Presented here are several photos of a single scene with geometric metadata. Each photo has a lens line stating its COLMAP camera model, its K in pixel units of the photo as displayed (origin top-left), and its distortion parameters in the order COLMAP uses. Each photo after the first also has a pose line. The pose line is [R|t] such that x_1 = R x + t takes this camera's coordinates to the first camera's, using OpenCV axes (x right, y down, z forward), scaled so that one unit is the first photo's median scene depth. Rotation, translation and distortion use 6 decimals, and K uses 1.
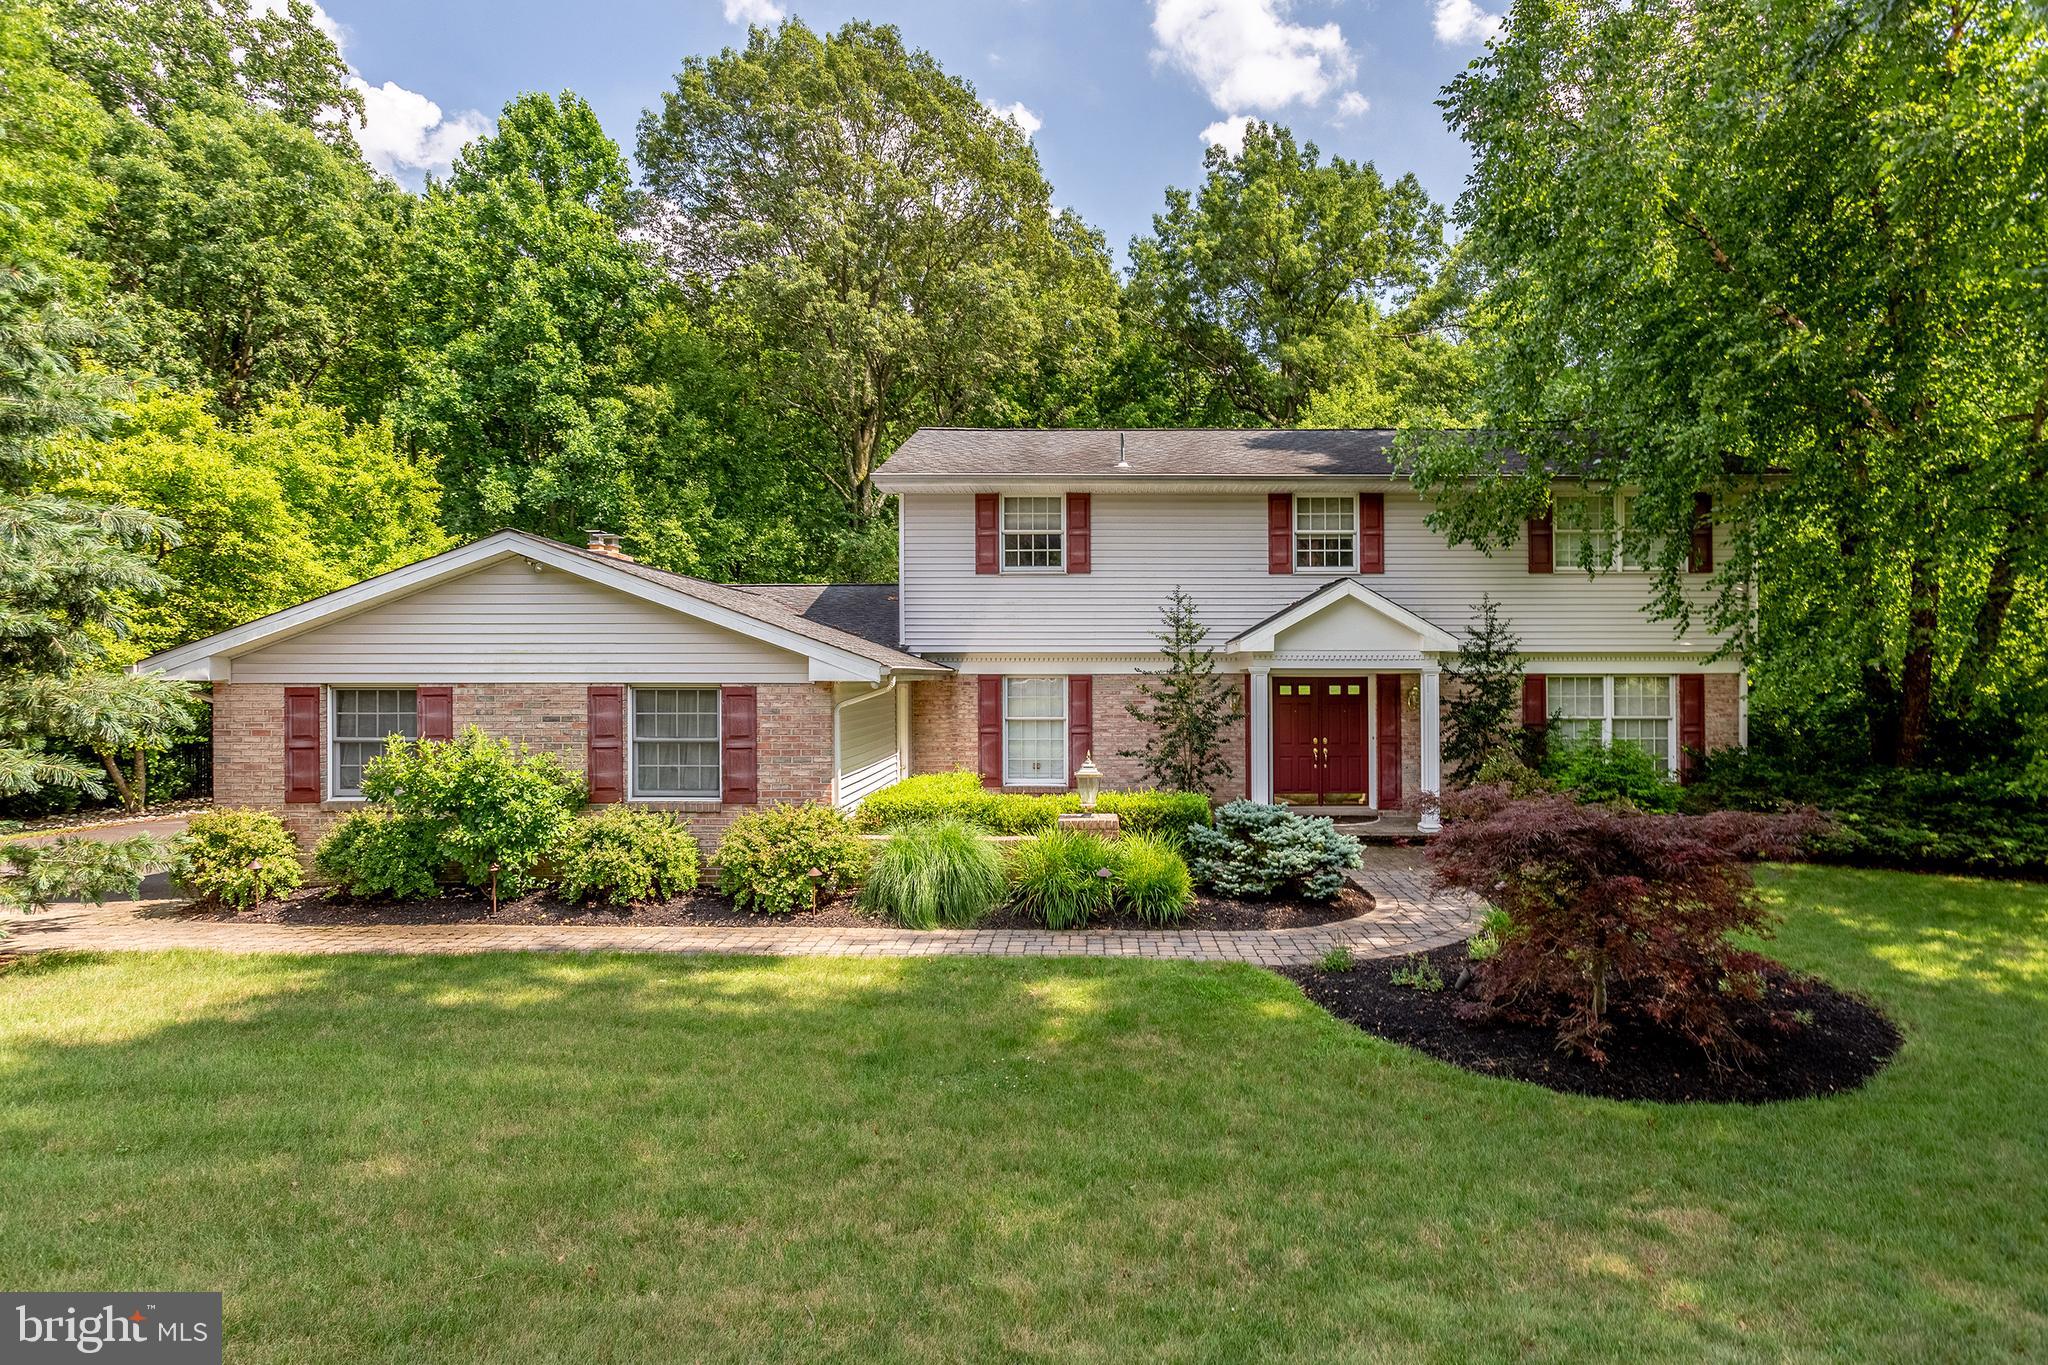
lens RADIAL K [[1265.4, 0, 1026.9], [0, 1265.4, 696.4], [0, 0, 1]] dist [0.004454, -0.001080]
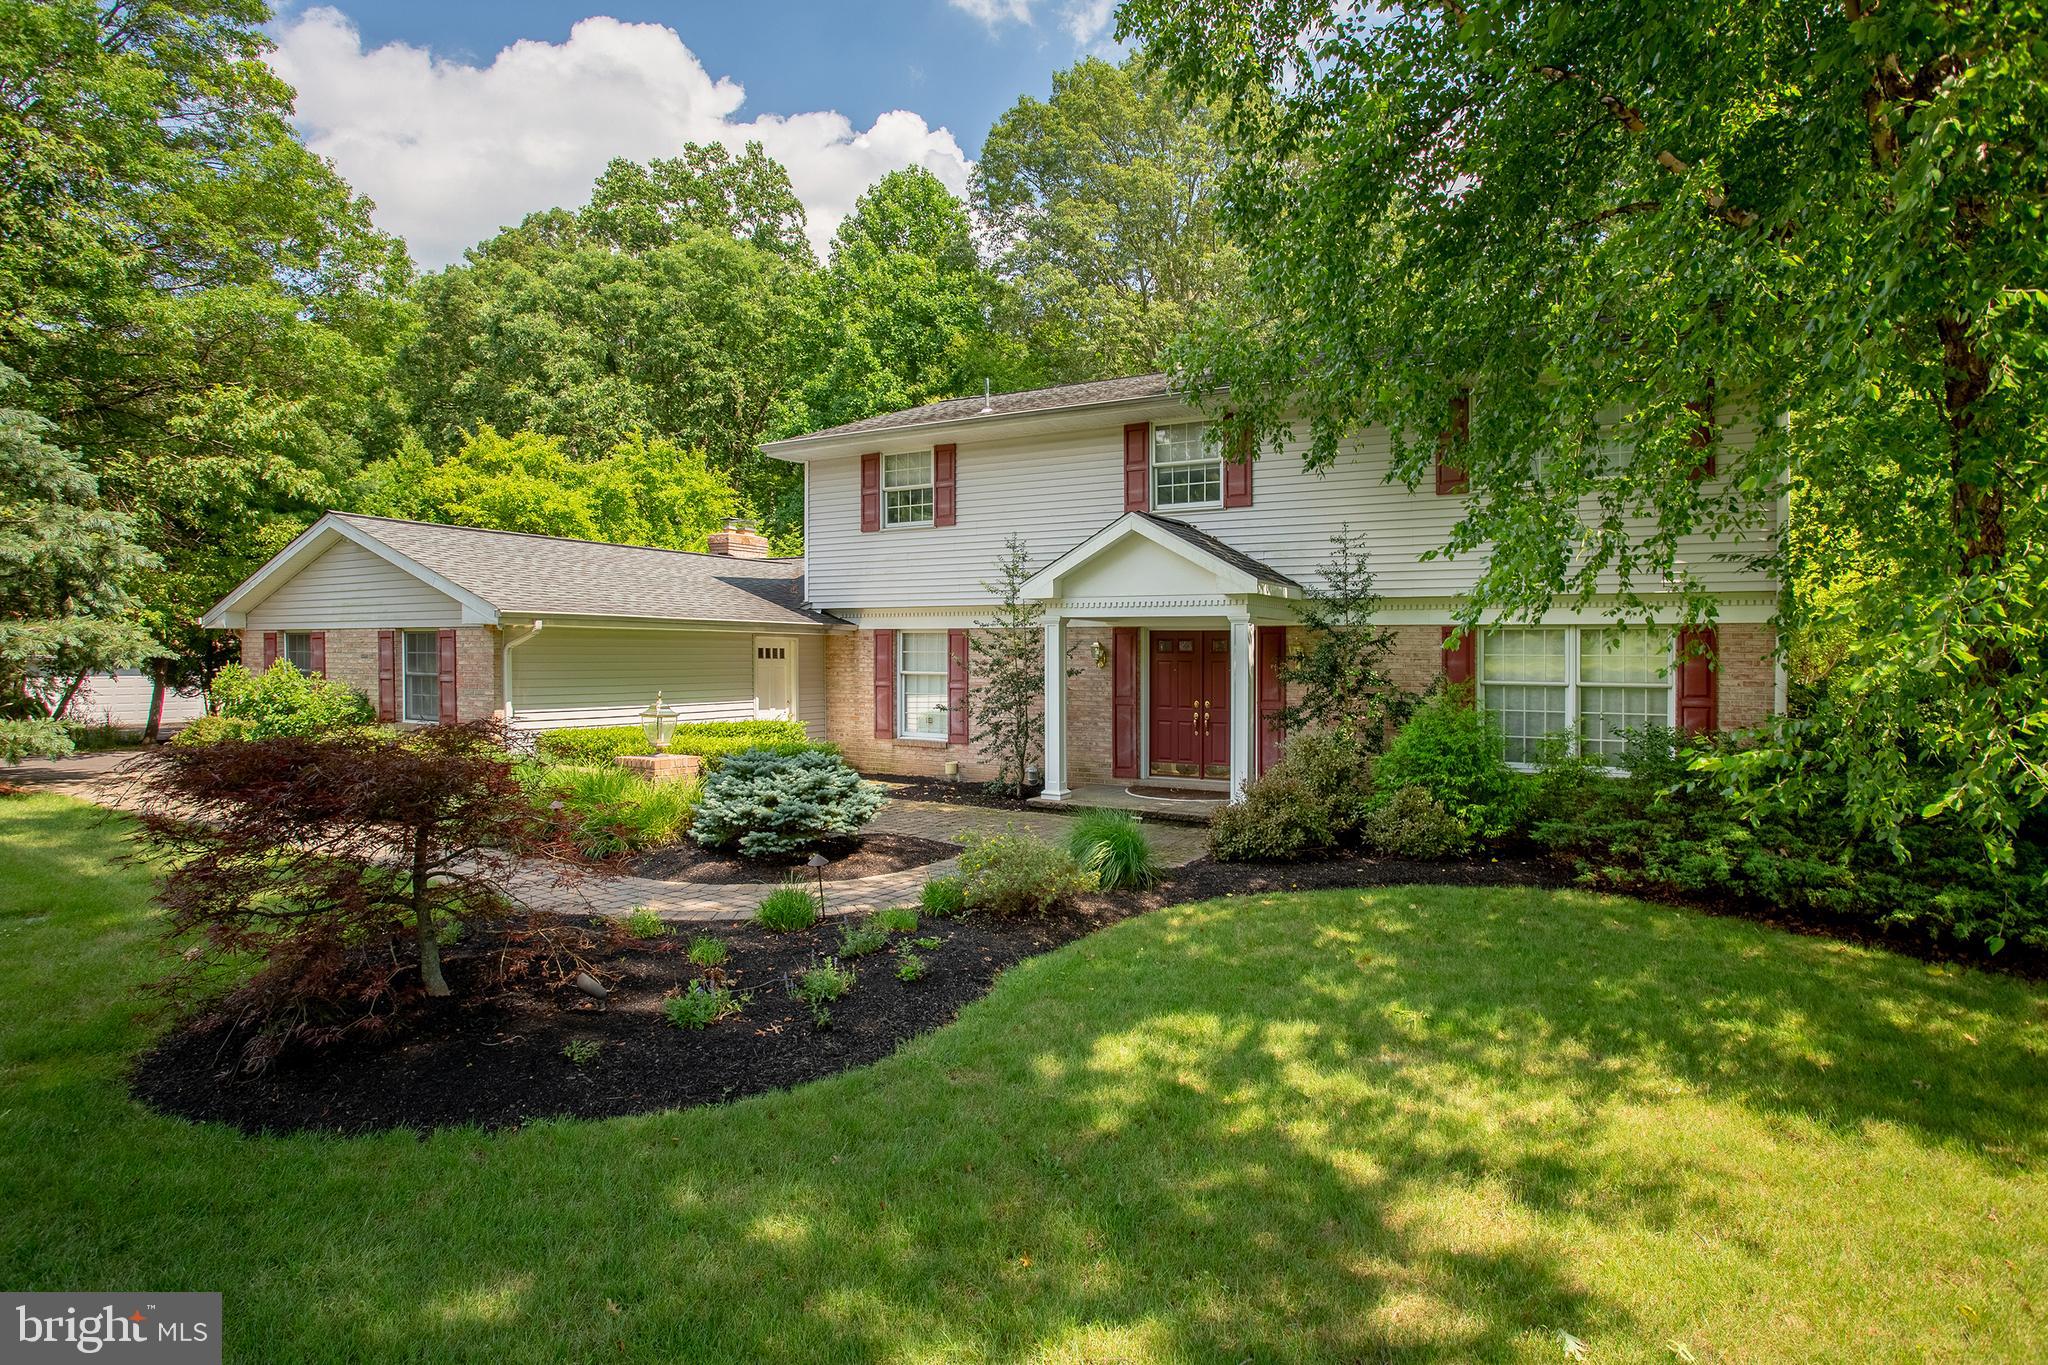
lens RADIAL K [[1099.3, 0, 1030.8], [0, 1099.3, 683.8], [0, 0, 1]] dist [-0.034639, 0.000954]
pose [[0.835908, 0.020687, -0.548479, 0.595483], [-0.016343, 0.999784, 0.012802, 0.014303], [0.548626, -0.001738, 0.836066, 0.339620]]
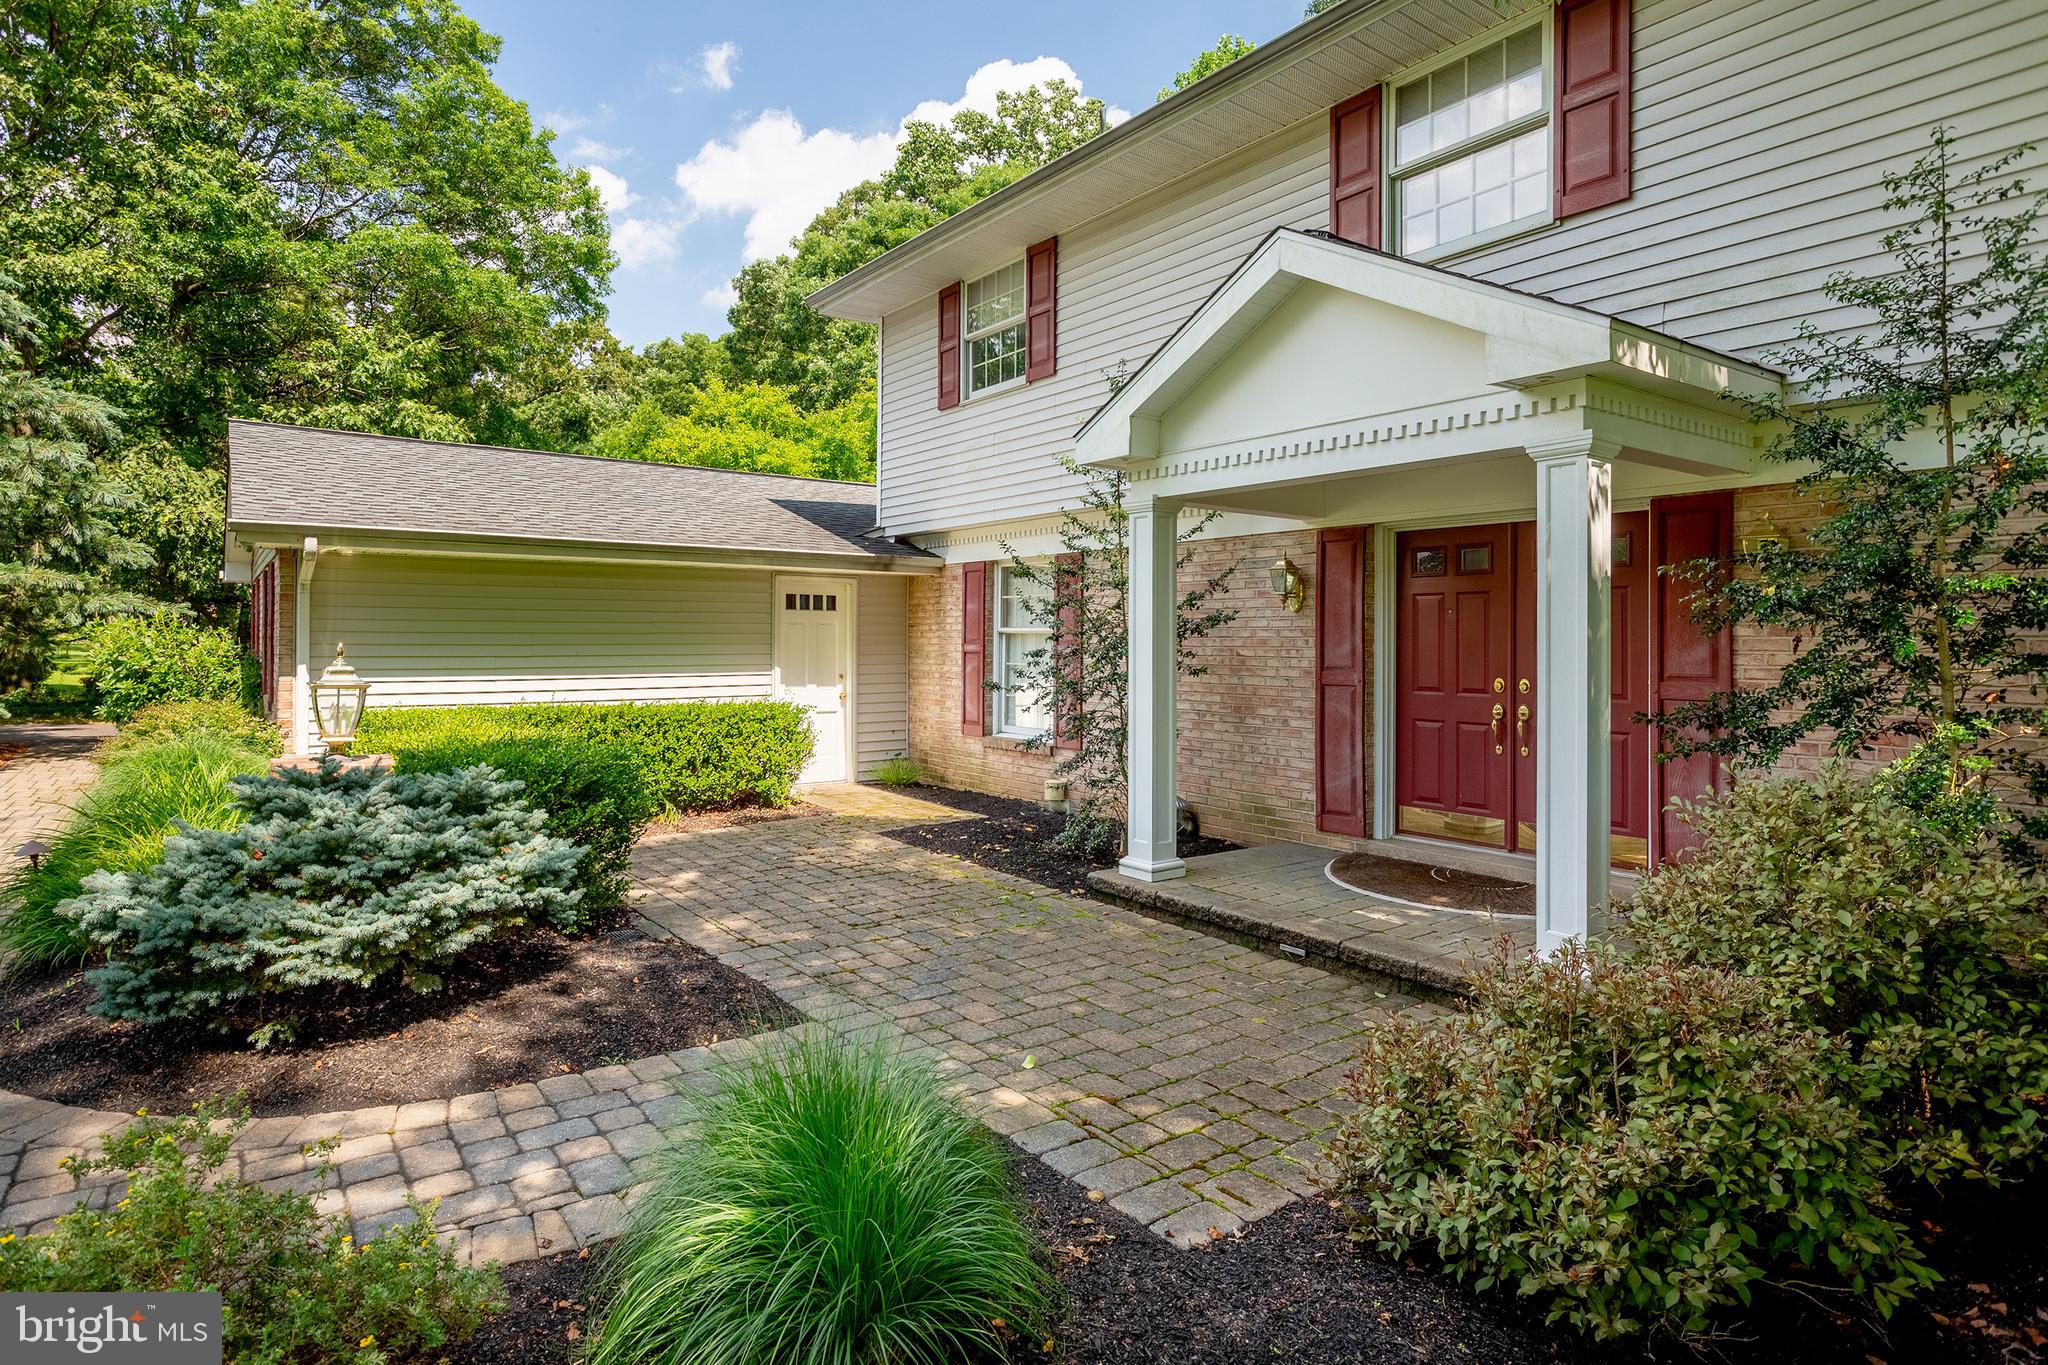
lens RADIAL K [[1092.4, 0, 925.1], [0, 1092.4, 649.8], [0, 0, 1]] dist [0.001290, 0.002018]
pose [[0.516785, 0.011443, -0.856039, 0.466764], [-0.017398, 0.999845, 0.002862, 0.028181], [0.855939, 0.013415, 0.516903, 0.730665]]
